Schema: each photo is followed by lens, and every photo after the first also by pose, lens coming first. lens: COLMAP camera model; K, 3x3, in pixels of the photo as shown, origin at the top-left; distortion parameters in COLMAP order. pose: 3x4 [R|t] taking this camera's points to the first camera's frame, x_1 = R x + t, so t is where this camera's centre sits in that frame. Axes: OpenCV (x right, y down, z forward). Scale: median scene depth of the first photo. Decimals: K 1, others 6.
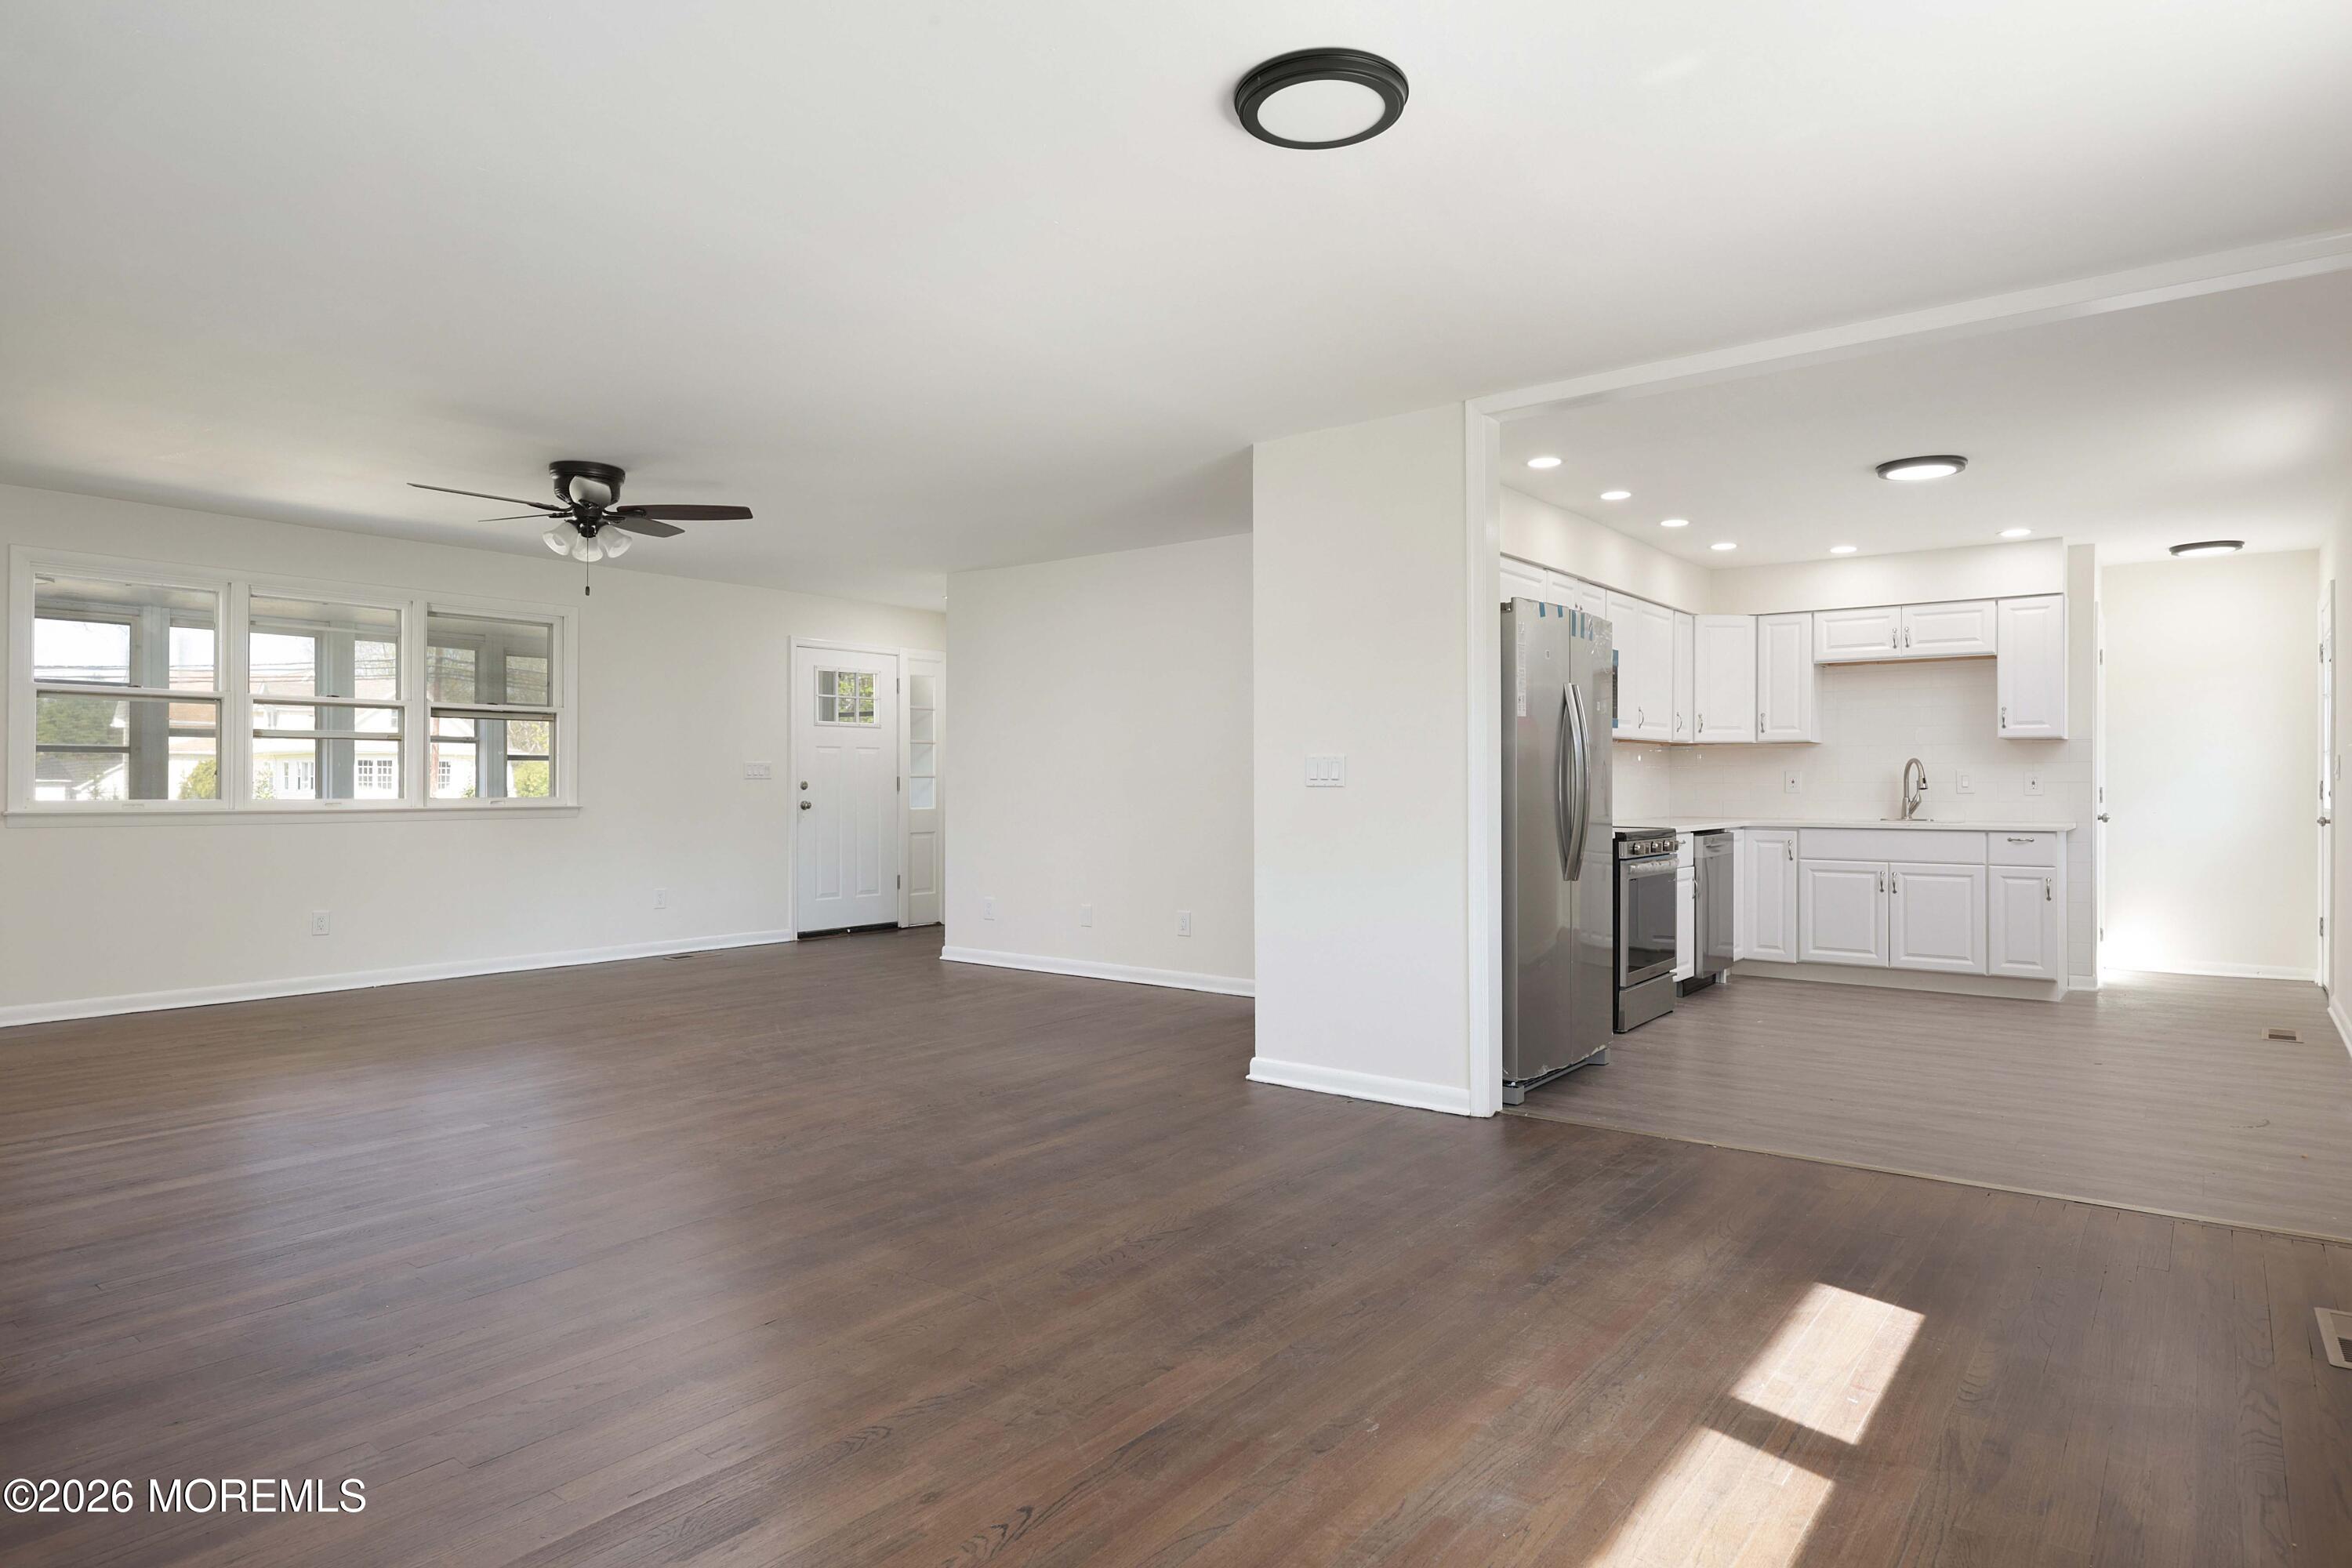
lens RADIAL K [[1330.1, 0, 1176.2], [0, 1330.1, 778.5], [0, 0, 1]] dist [0.002045, -0.001754]
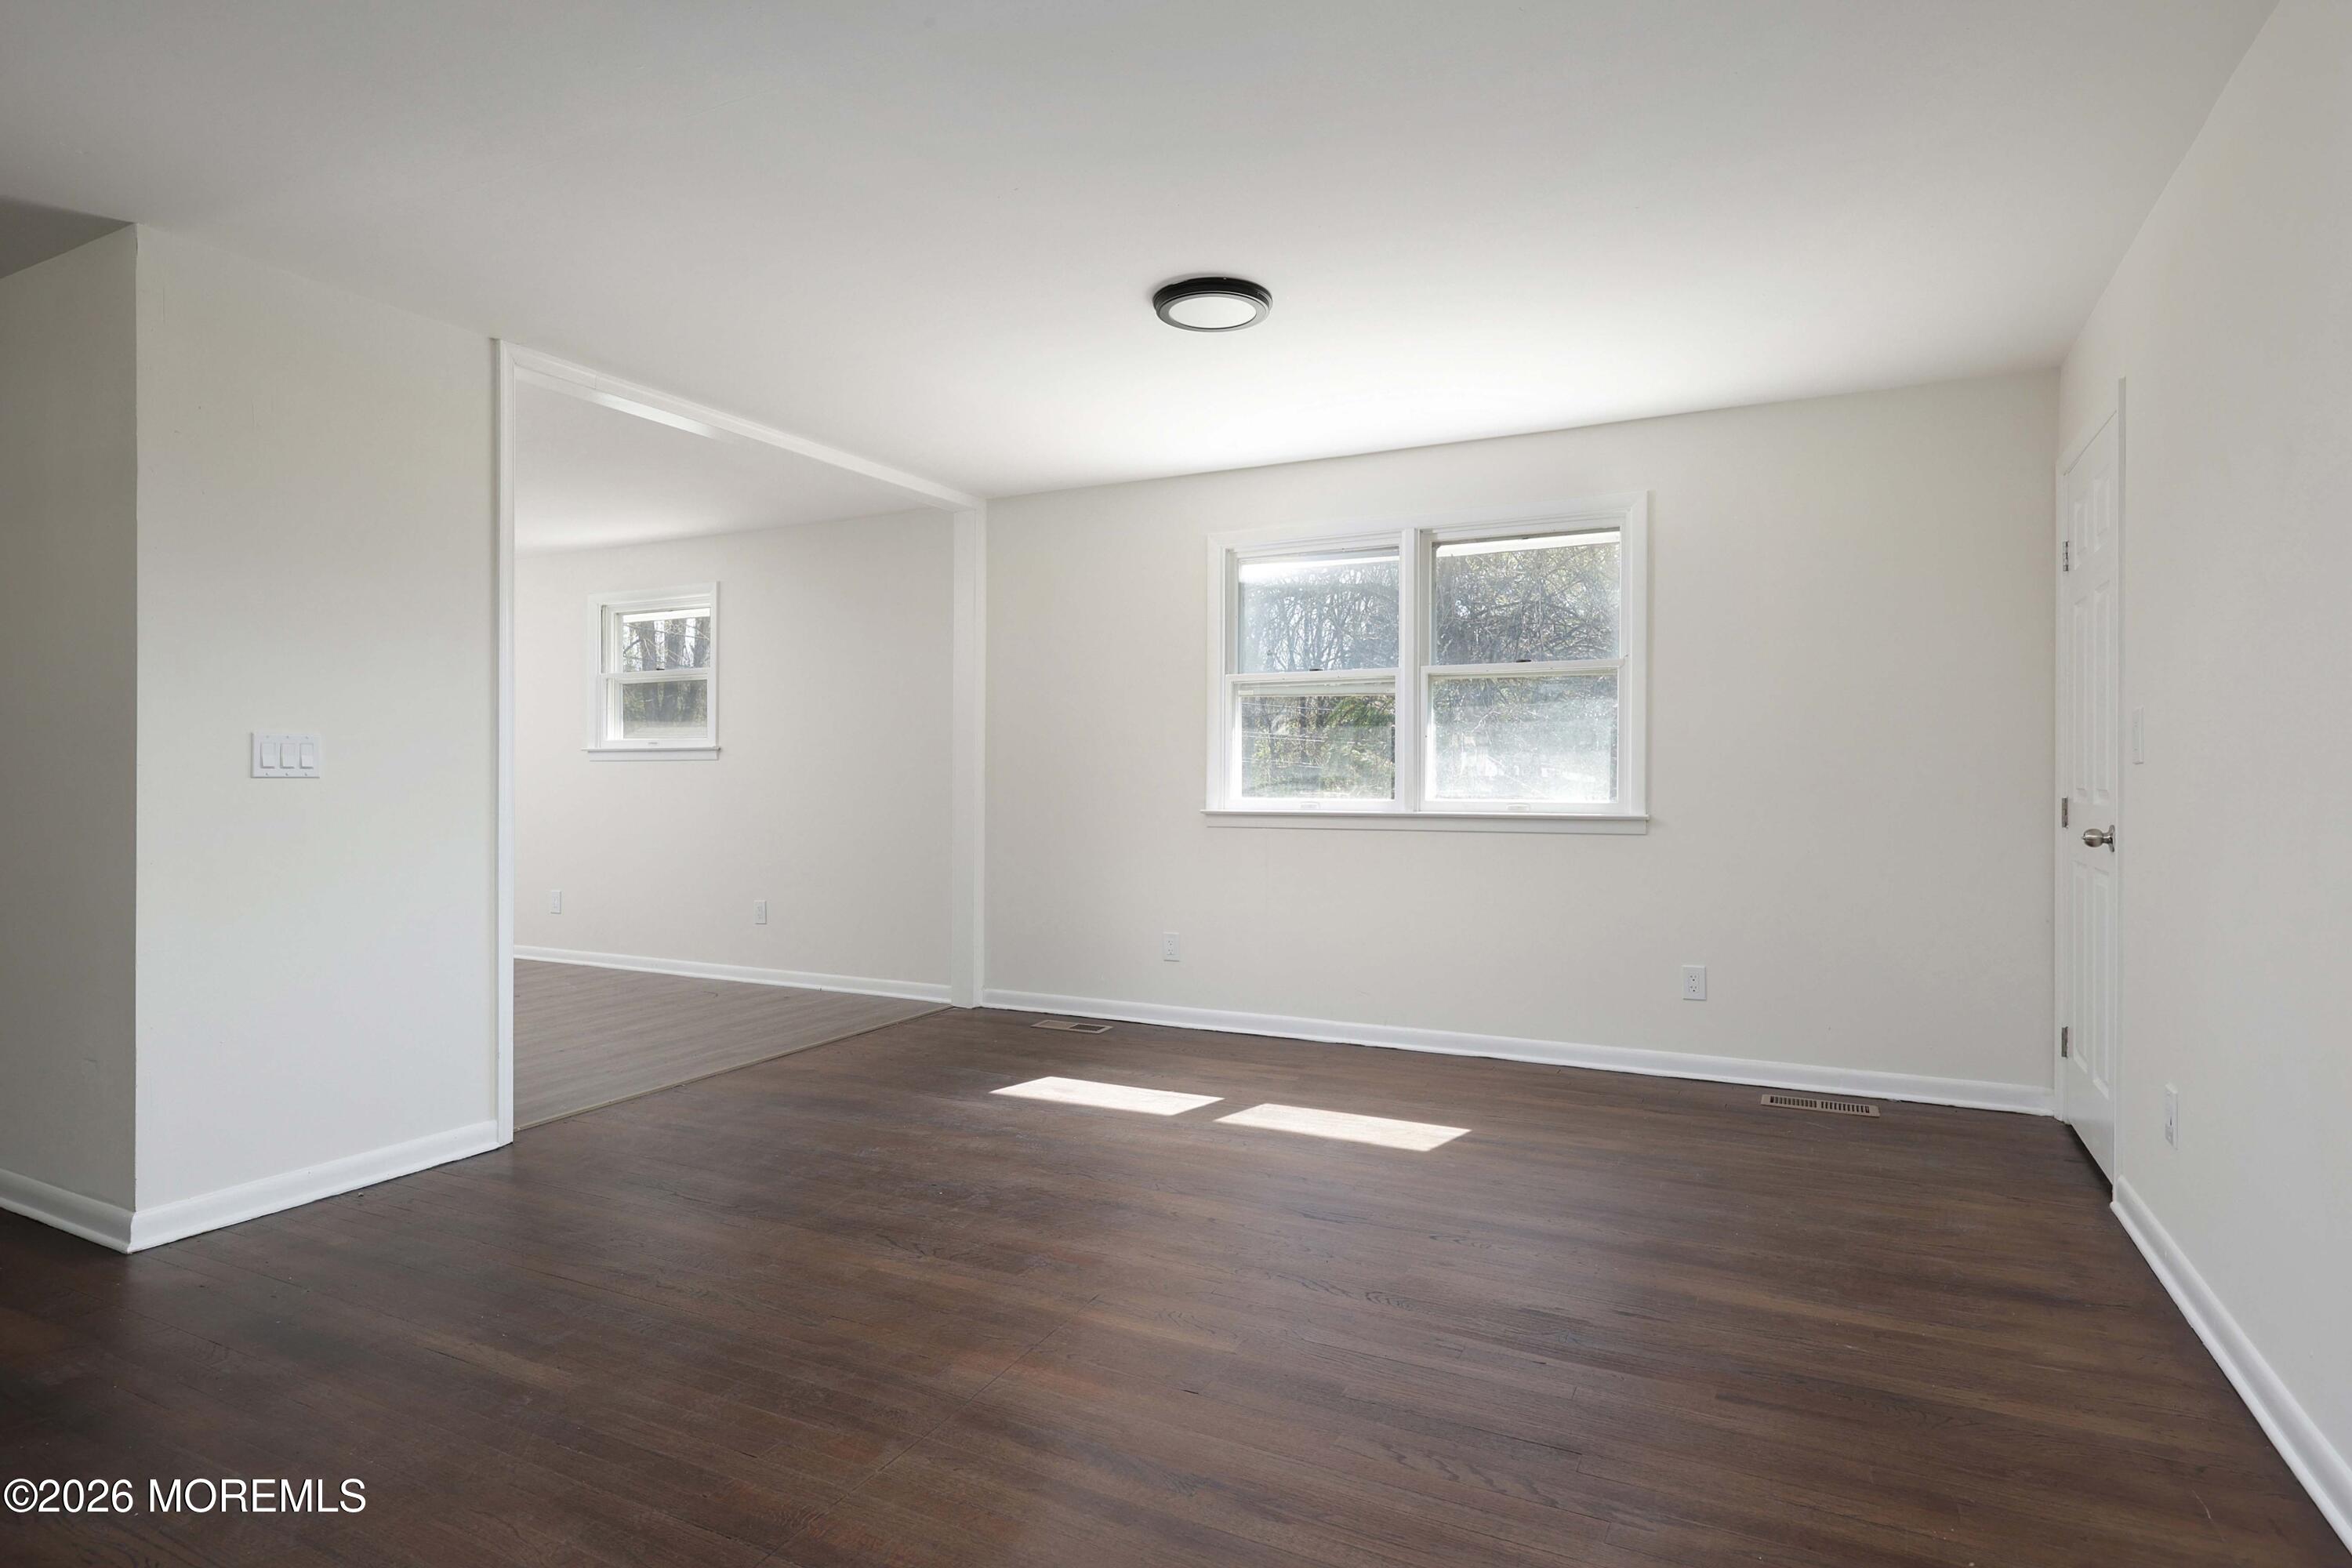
lens RADIAL K [[1211.7, 0, 1176.0], [0, 1211.7, 784.0], [0, 0, 1]] dist [0.002051, -0.000303]
pose [[-0.179252, -0.005313, 0.983789, -0.411230], [-0.003647, 0.999982, 0.004736, 0.003460], [-0.983796, -0.002739, -0.179269, 0.439610]]
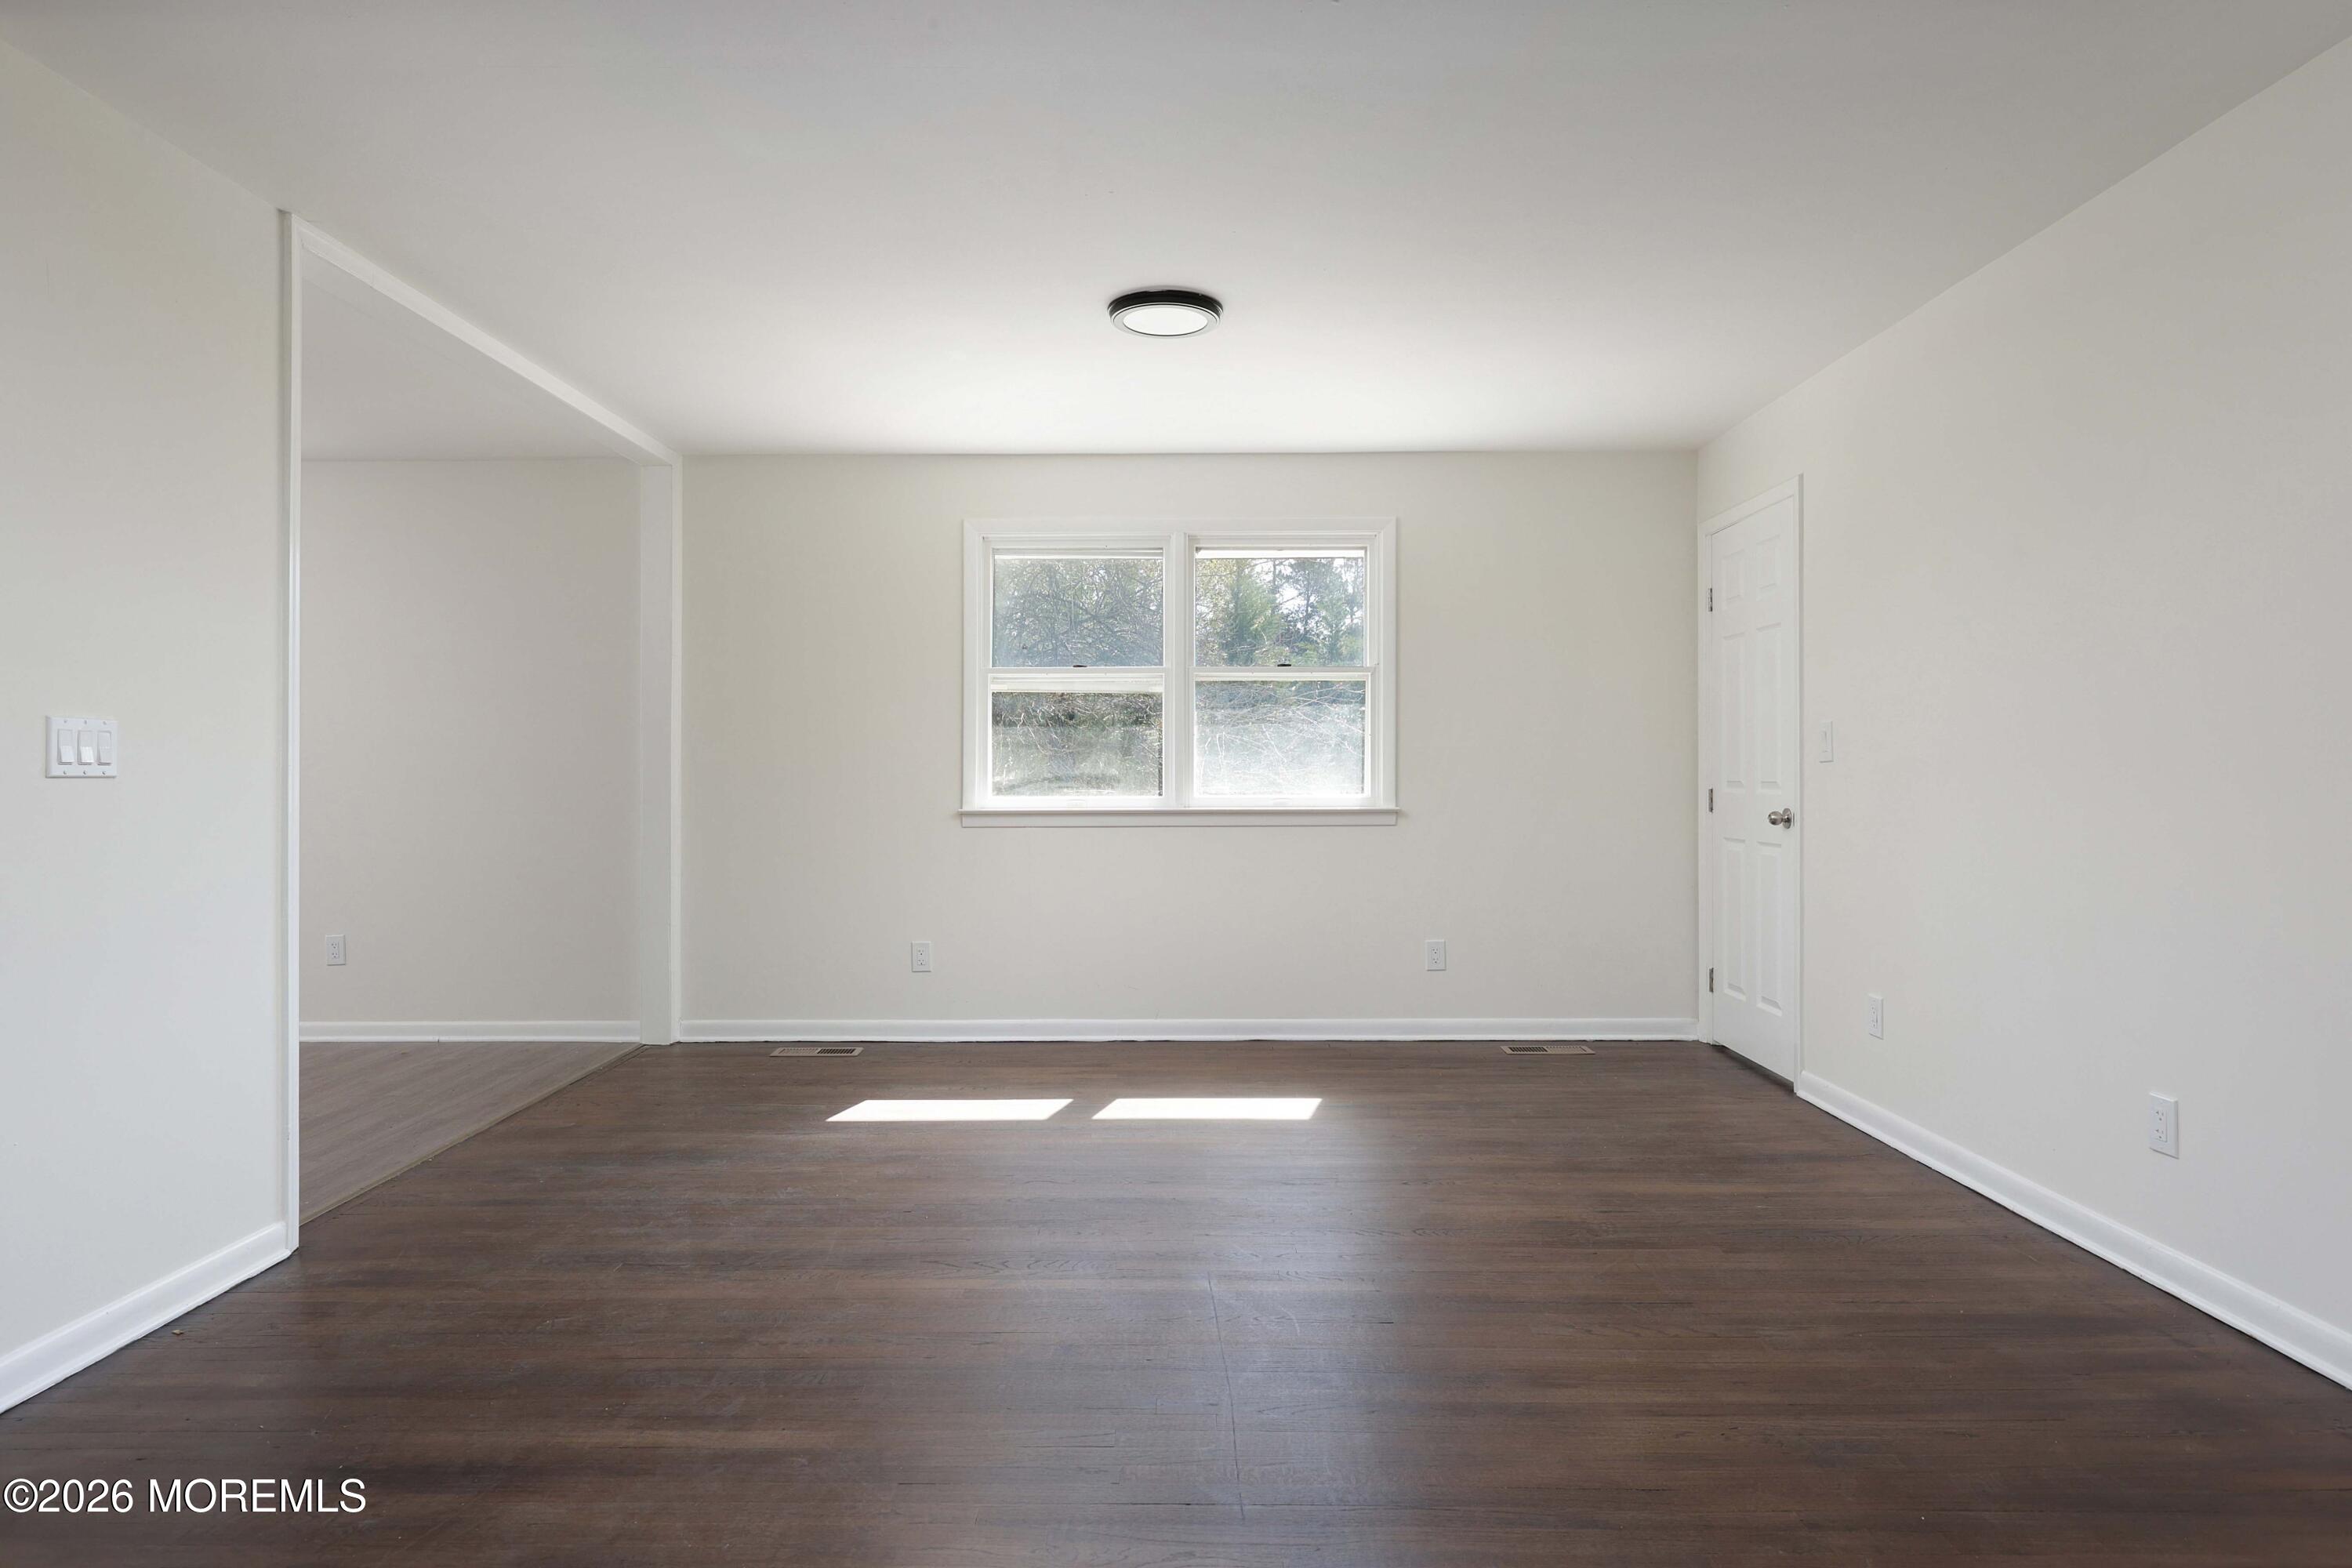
lens RADIAL K [[1341.3, 0, 1146.3], [0, 1341.3, 779.4], [0, 0, 1]] dist [0.000894, -0.000460]
pose [[-0.591816, -0.000165, 0.806073, -0.376457], [0.000436, 1.000000, 0.000525, 0.004805], [-0.806073, 0.000662, -0.591816, 0.659884]]
